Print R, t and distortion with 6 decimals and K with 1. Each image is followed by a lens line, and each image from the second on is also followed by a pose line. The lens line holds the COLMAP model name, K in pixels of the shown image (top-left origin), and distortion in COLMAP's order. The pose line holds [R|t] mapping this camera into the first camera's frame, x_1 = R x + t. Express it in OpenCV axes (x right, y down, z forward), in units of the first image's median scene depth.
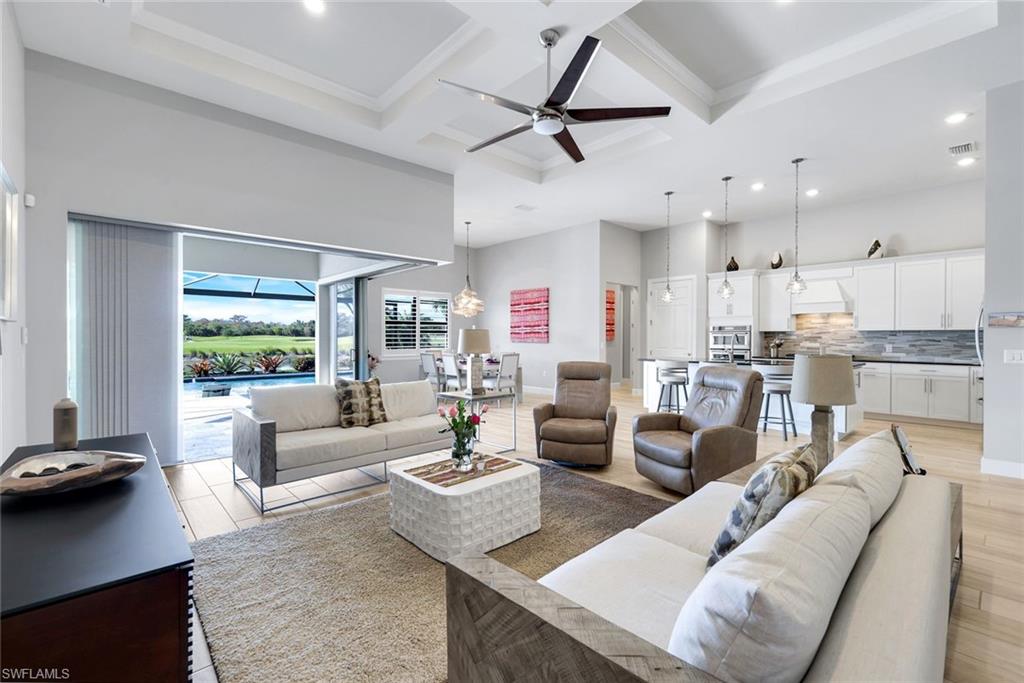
lens RADIAL K [[451.2, 0, 515.2], [0, 451.2, 335.4], [0, 0, 1]] dist [0.002821, 0.000010]
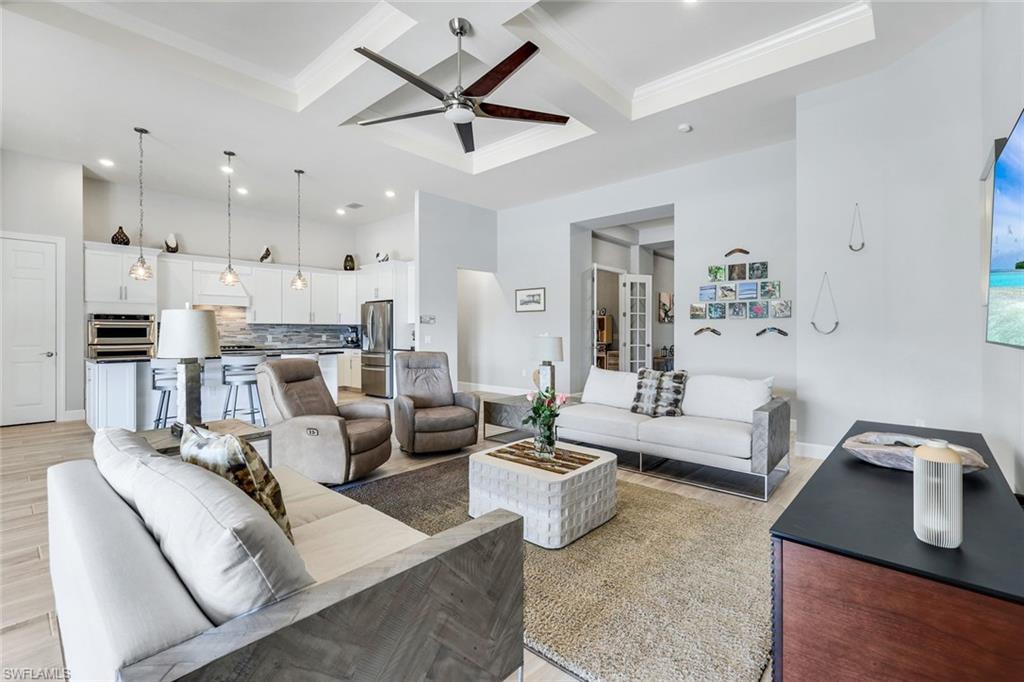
lens RADIAL K [[451.2, 0, 515.2], [0, 451.2, 334.9], [0, 0, 1]] dist [0.002821, 0.000010]
pose [[-0.102148, -0.008484, 0.994733, -0.486685], [-0.003703, 0.999960, 0.008148, 0.007261], [-0.994762, -0.002852, -0.102175, 0.513020]]
